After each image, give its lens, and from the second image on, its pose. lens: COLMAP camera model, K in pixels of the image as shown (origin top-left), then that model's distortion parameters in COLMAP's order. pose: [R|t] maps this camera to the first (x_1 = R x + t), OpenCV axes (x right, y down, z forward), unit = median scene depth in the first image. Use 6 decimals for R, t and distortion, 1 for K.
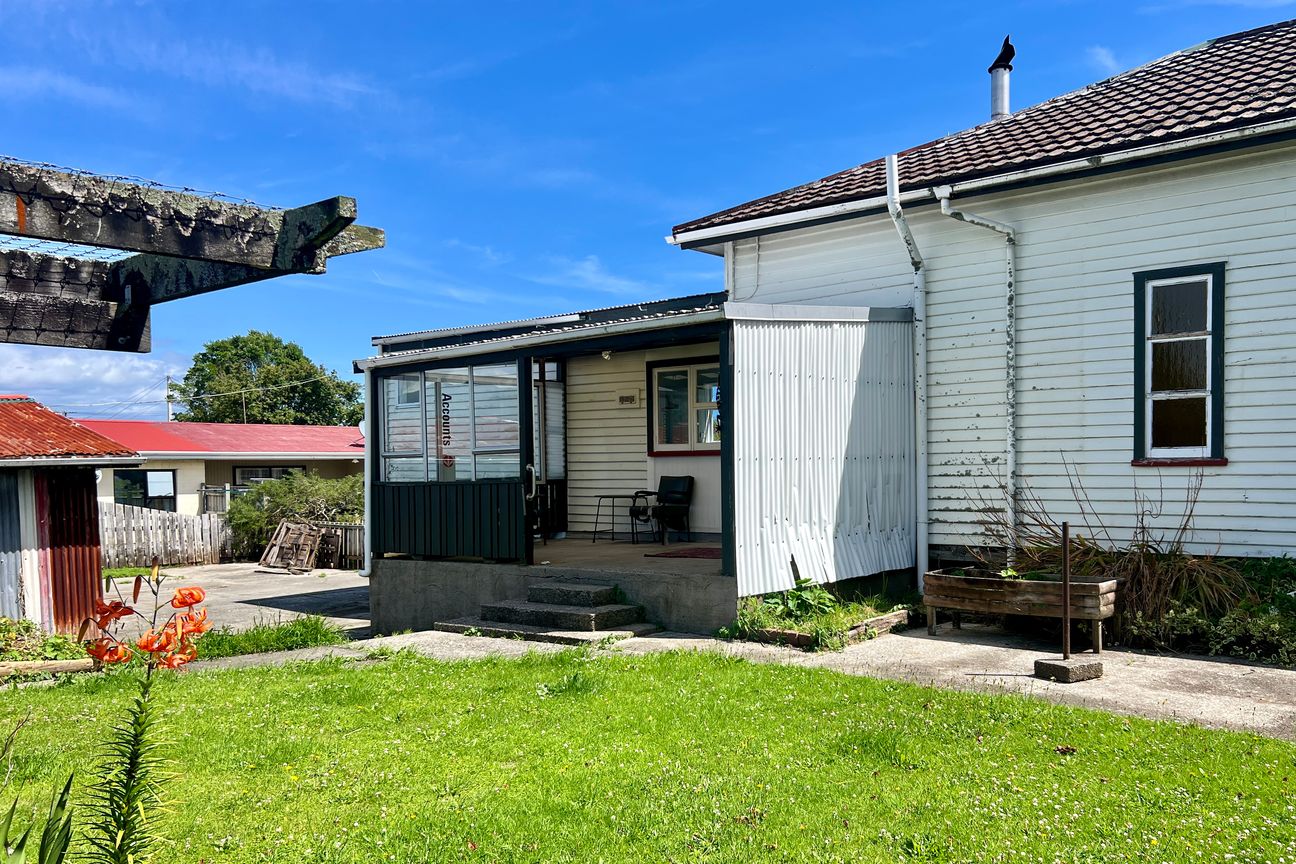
lens RADIAL K [[990.8, 0, 651.9], [0, 990.8, 488.8], [0, 0, 1]] dist [0.015305, -0.002267]
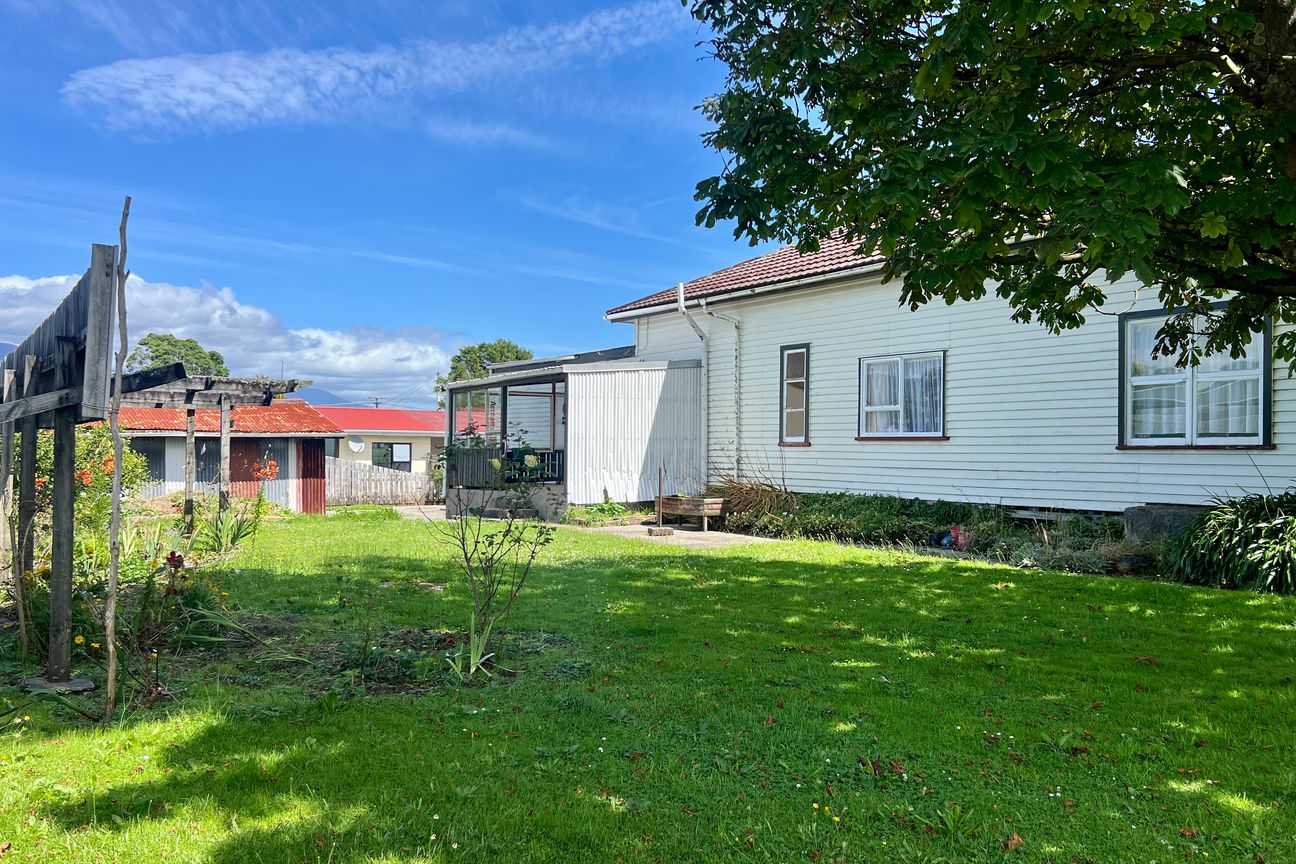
lens RADIAL K [[990.8, 0, 647.9], [0, 990.8, 432.6], [0, 0, 1]] dist [0.015305, -0.002267]
pose [[0.961188, 0.015625, -0.275450, 0.712696], [-0.026788, 0.998963, -0.036810, 0.026531], [0.274589, 0.042760, 0.960610, -0.844177]]
